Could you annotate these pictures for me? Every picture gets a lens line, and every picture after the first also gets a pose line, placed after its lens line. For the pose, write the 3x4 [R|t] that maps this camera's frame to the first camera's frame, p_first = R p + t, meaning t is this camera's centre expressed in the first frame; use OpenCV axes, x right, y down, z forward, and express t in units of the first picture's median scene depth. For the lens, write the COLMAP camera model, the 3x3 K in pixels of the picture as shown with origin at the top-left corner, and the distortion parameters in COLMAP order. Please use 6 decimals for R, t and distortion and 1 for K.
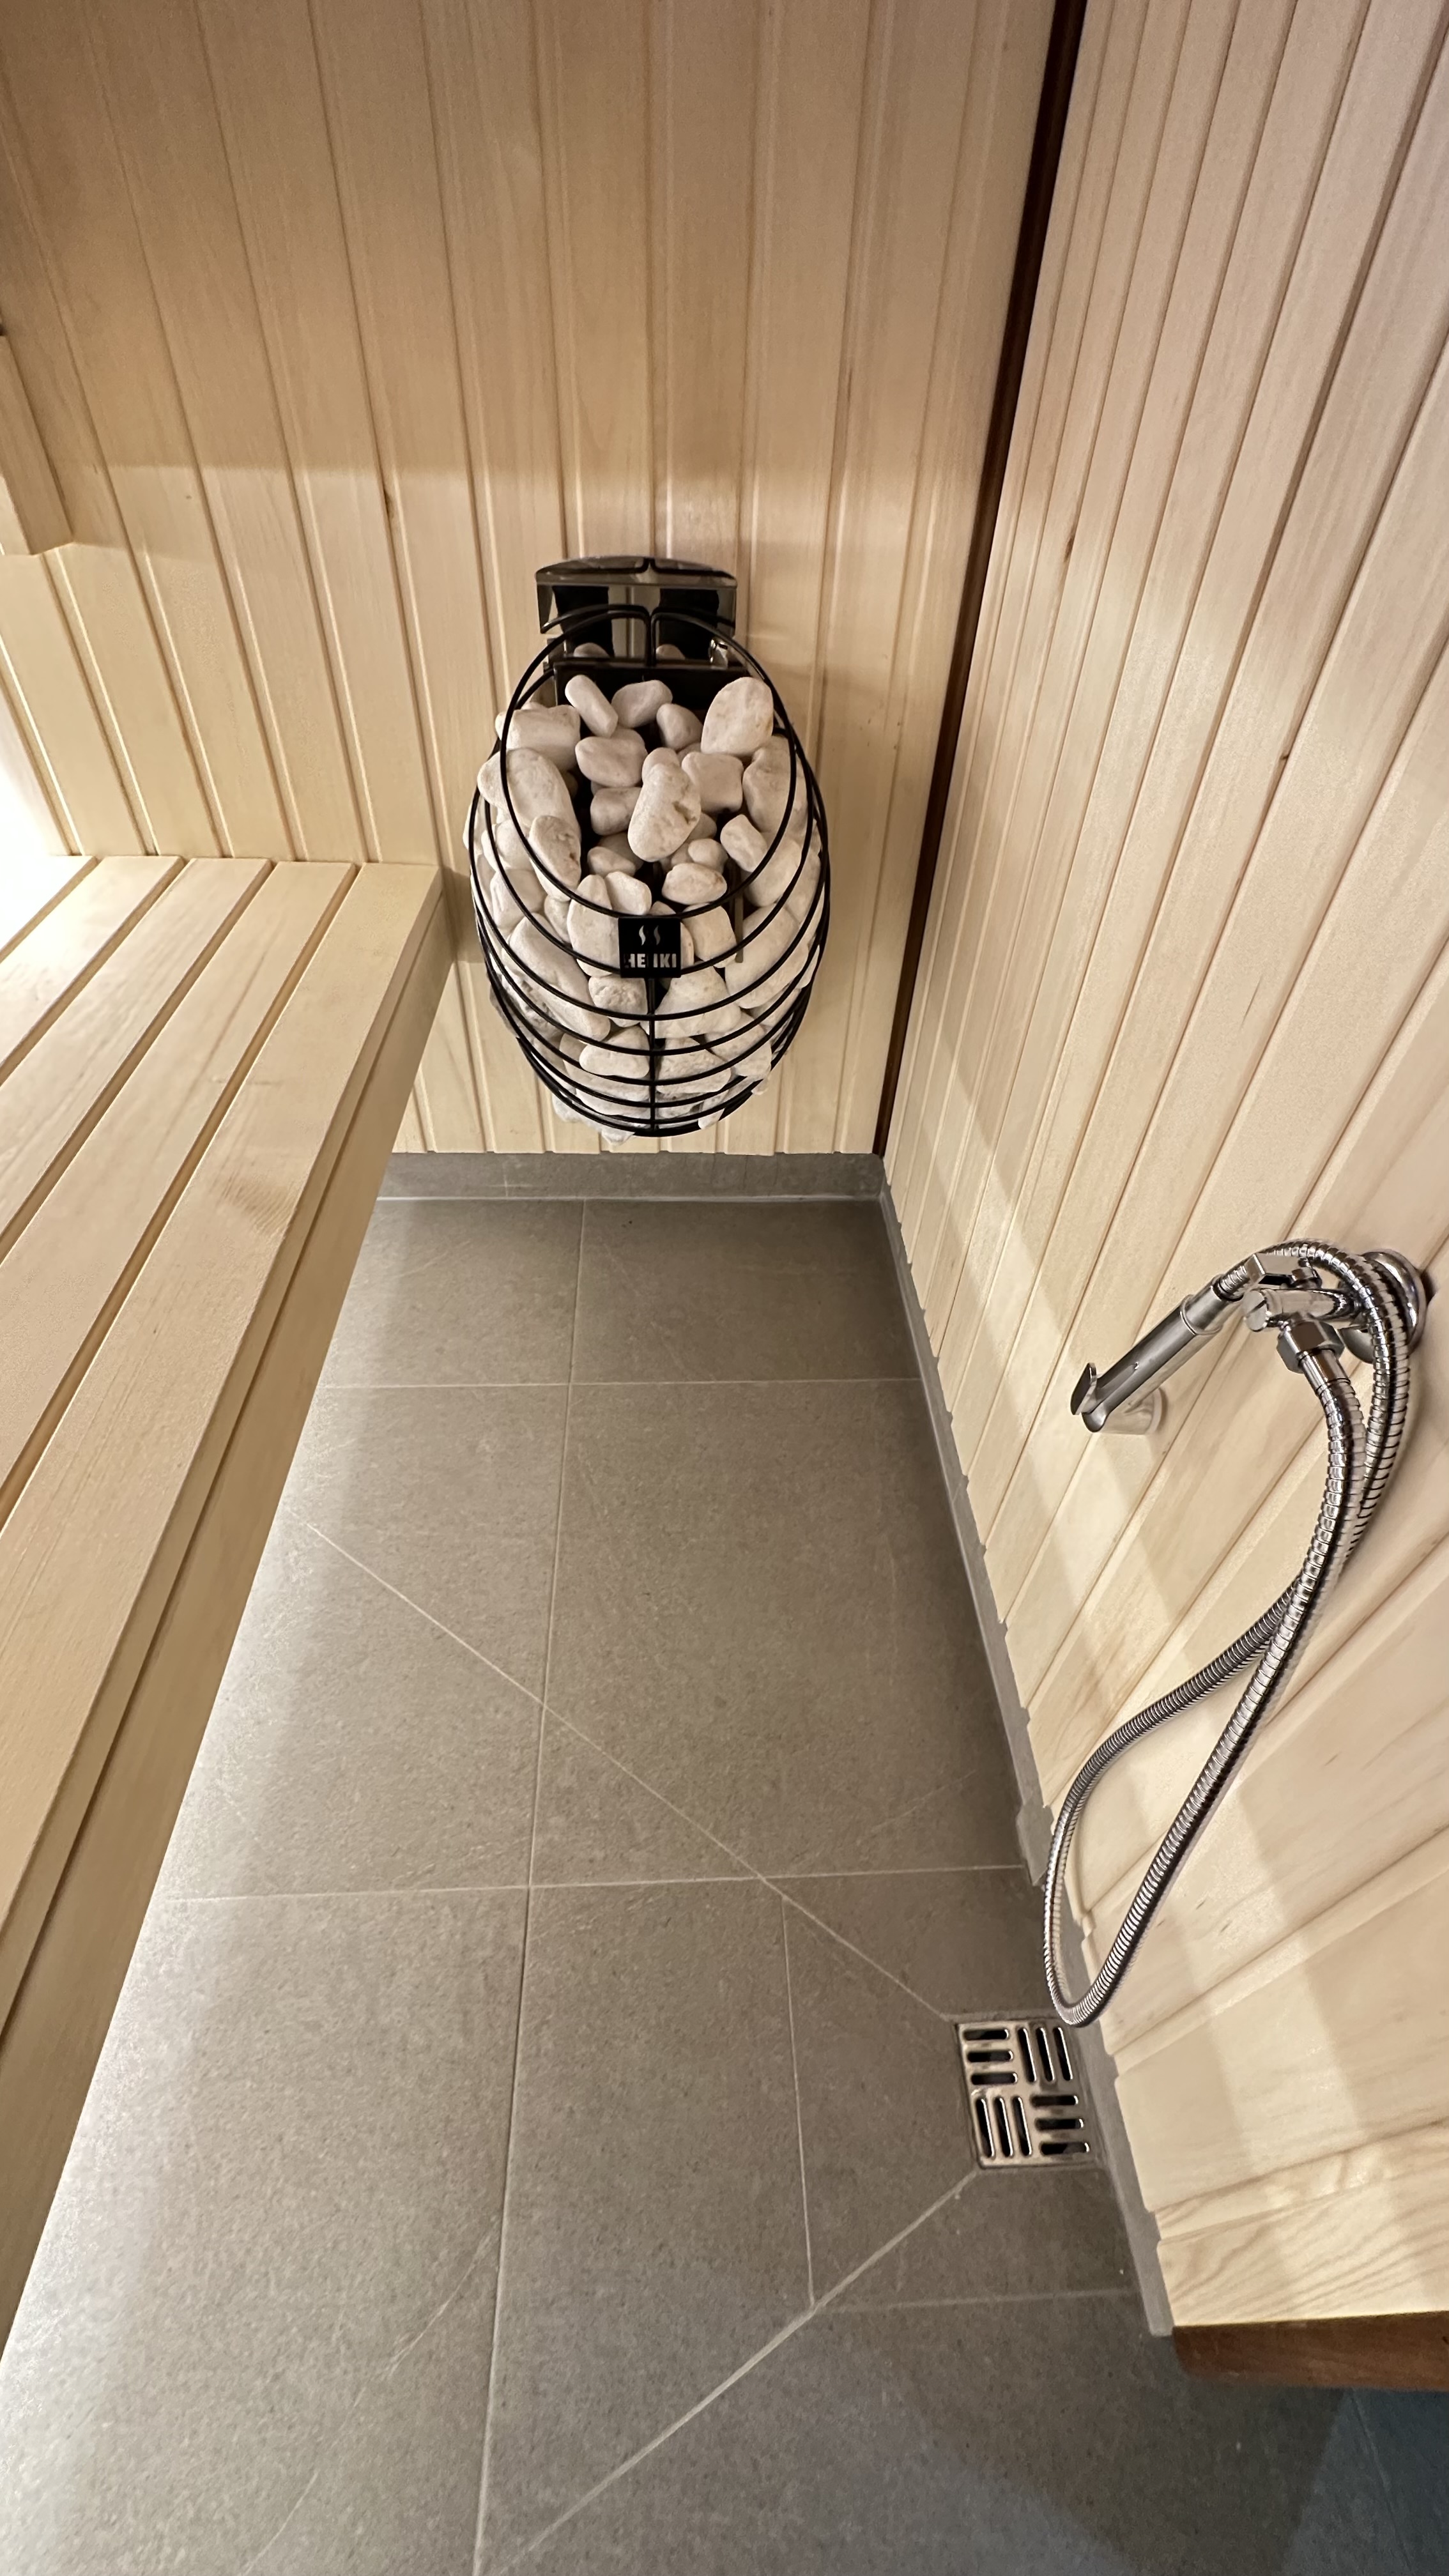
lens RADIAL K [[1024.4, 0, 738.7], [0, 1024.4, 1286.7], [0, 0, 1]] dist [-0.002291, 0.000320]
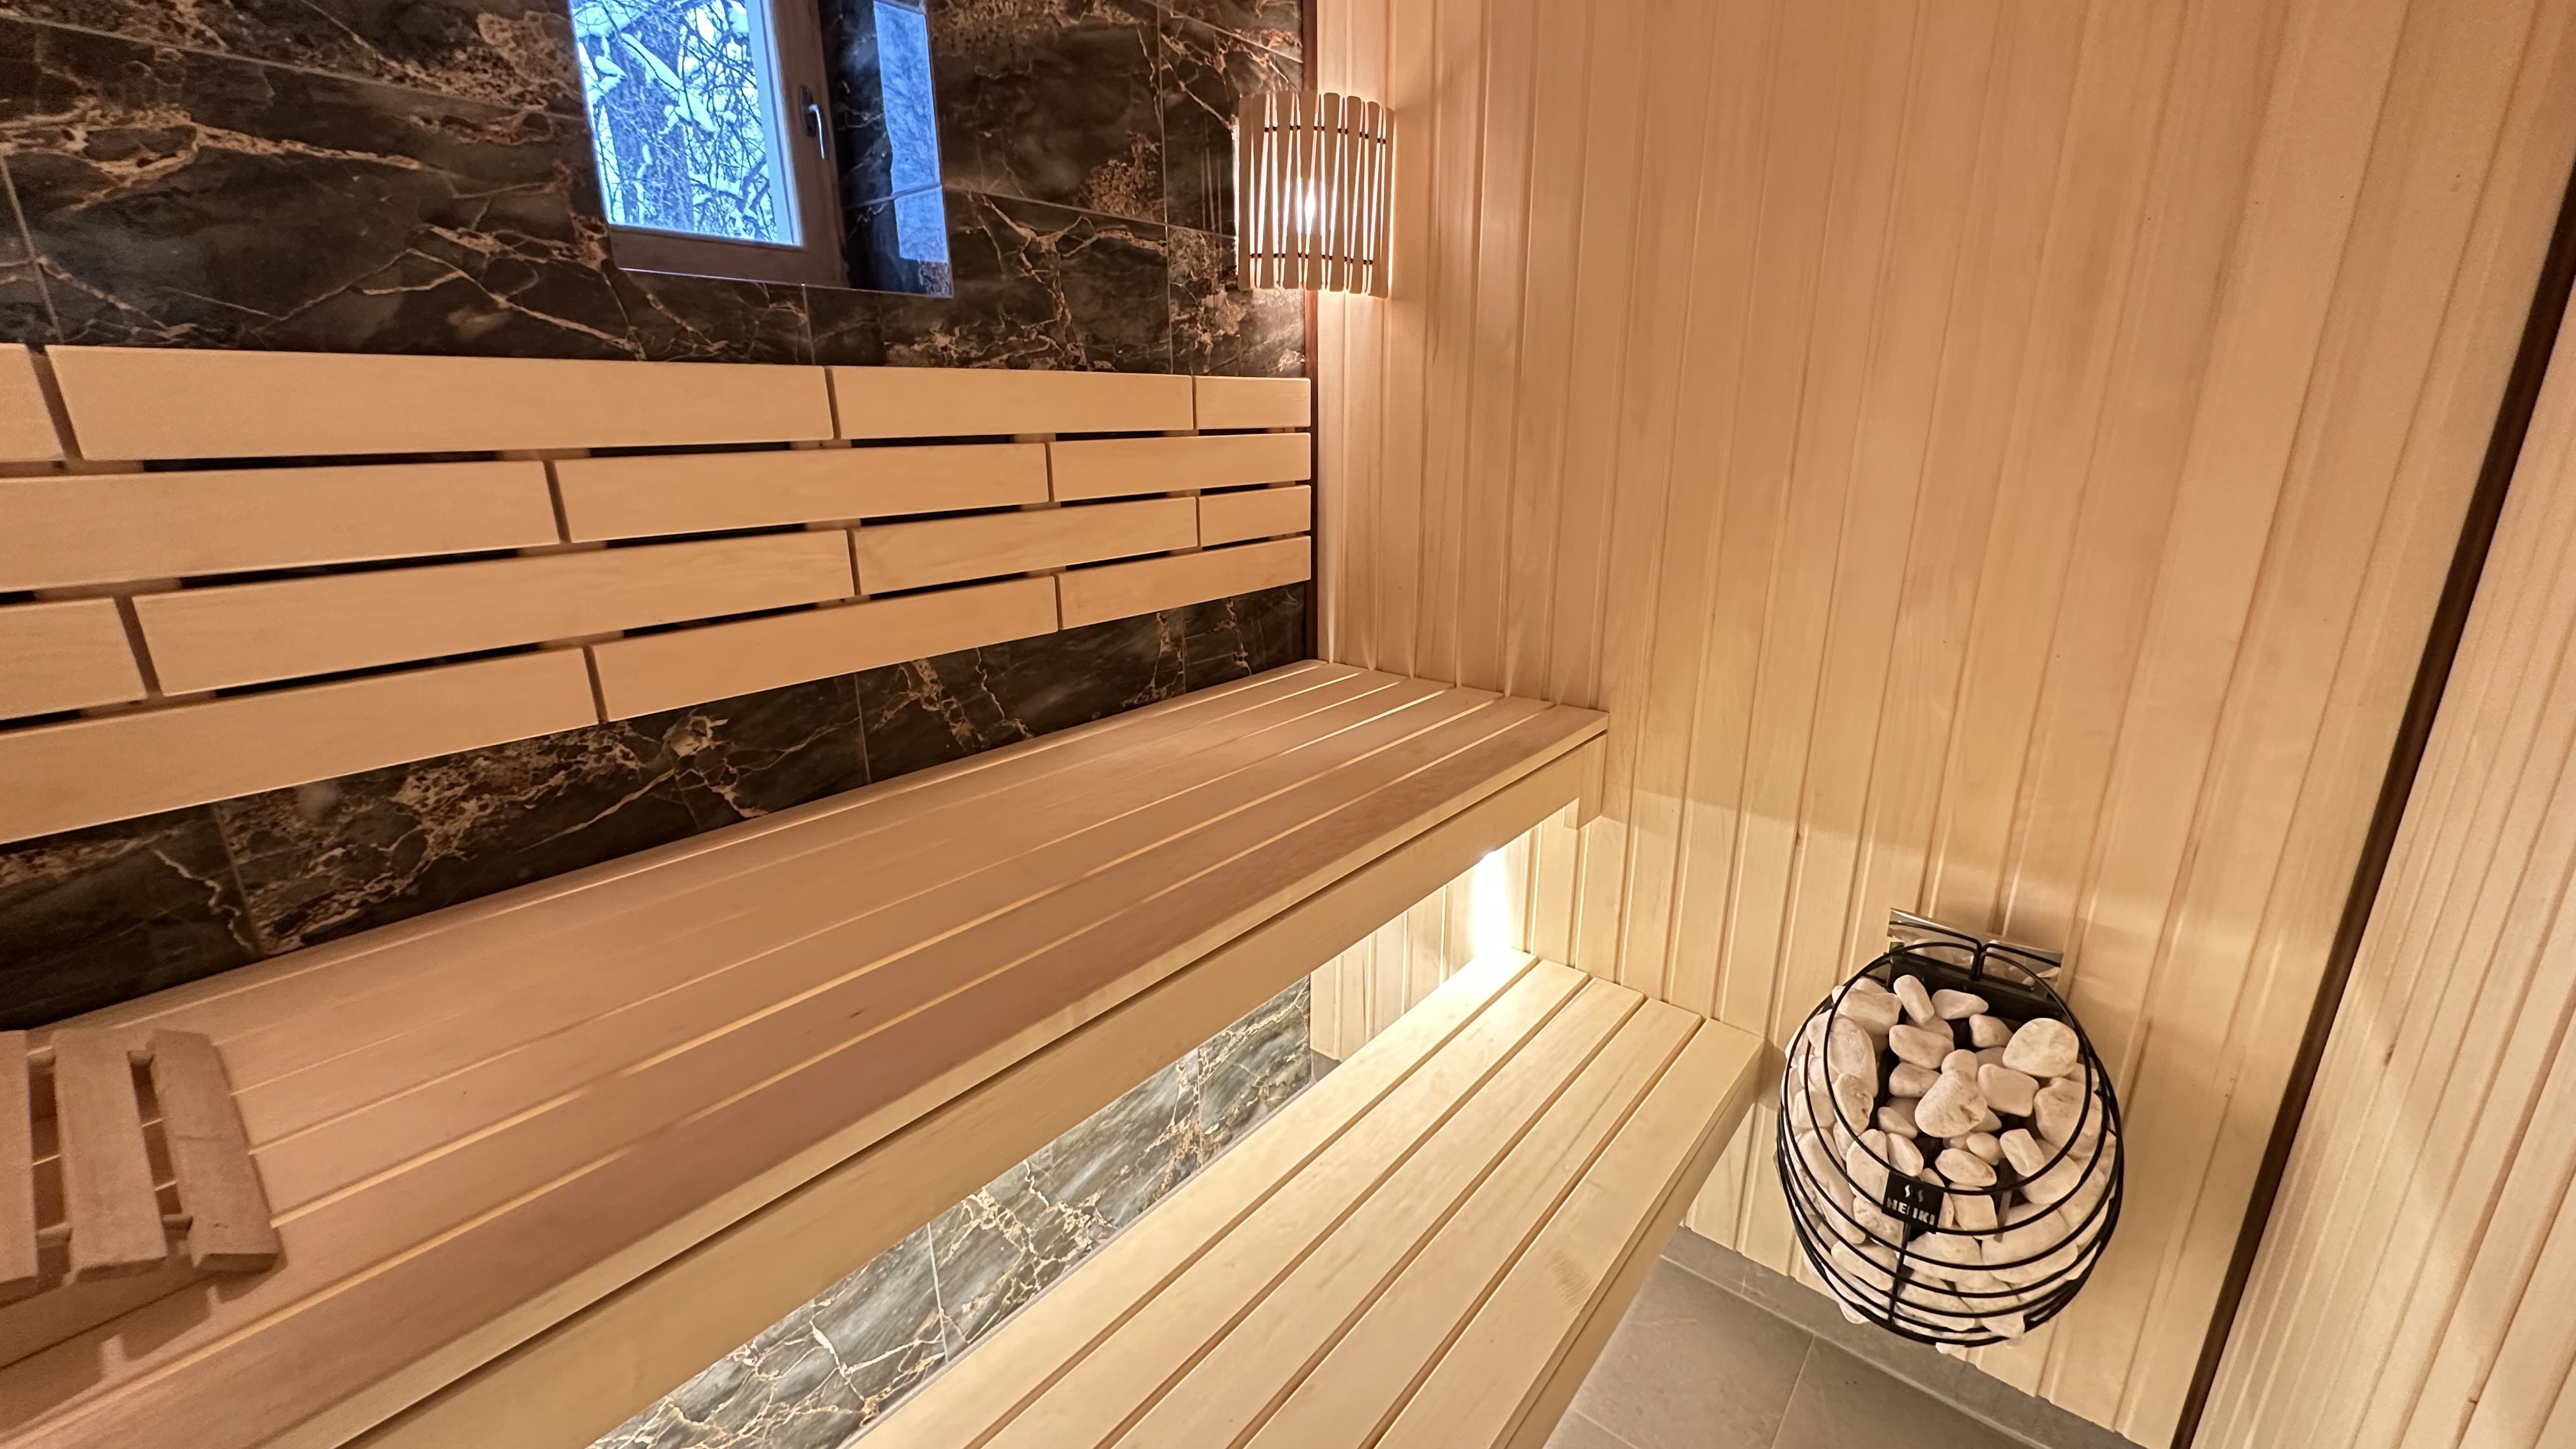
lens RADIAL K [[1024.4, 0, 1292.1], [0, 1024.4, 725.0], [0, 0, 1]] dist [-0.002291, 0.000320]
pose [[0.734593, 0.151917, -0.661283, 0.093123], [-0.437103, 0.851386, -0.289971, -0.125225], [0.518956, 0.502059, 0.691825, -0.552198]]
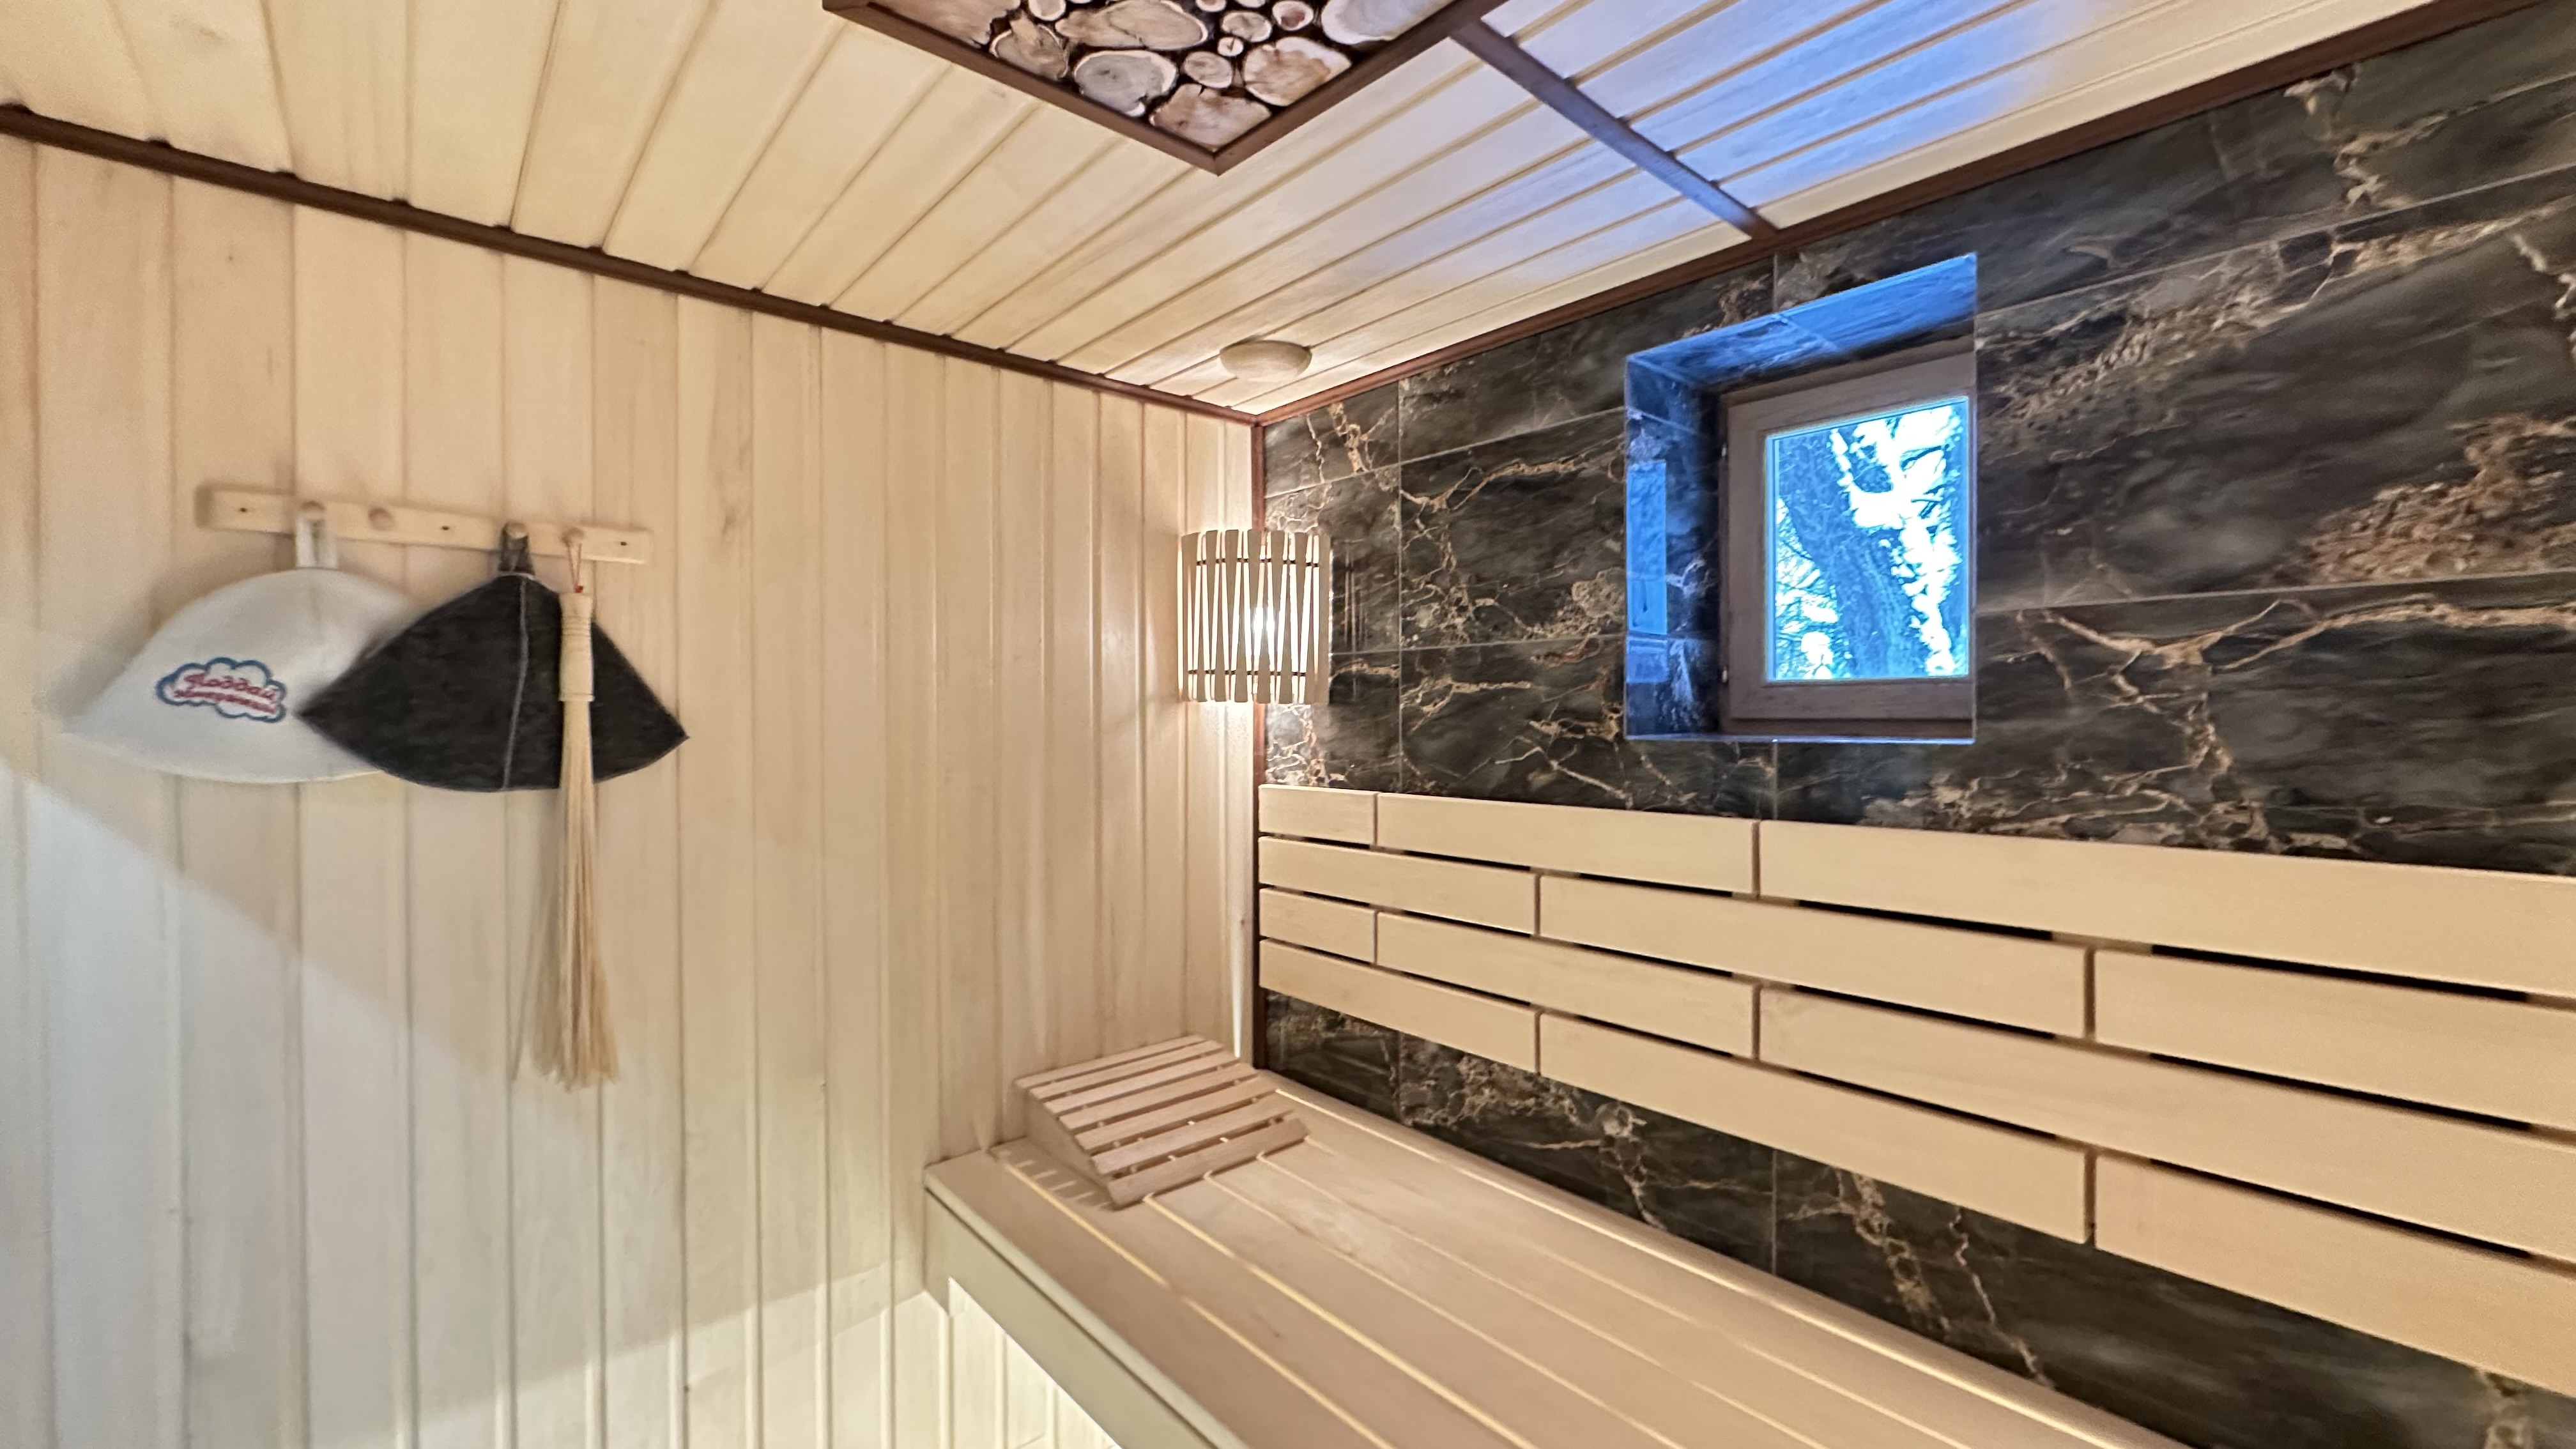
lens RADIAL K [[1024.4, 0, 1287.5], [0, 1024.4, 725.6], [0, 0, 1]] dist [-0.002291, 0.000320]
pose [[-0.792204, -0.036420, -0.609168, -0.028508], [-0.441318, 0.723631, 0.530657, -1.054144], [0.421486, 0.689226, -0.589336, 0.169842]]
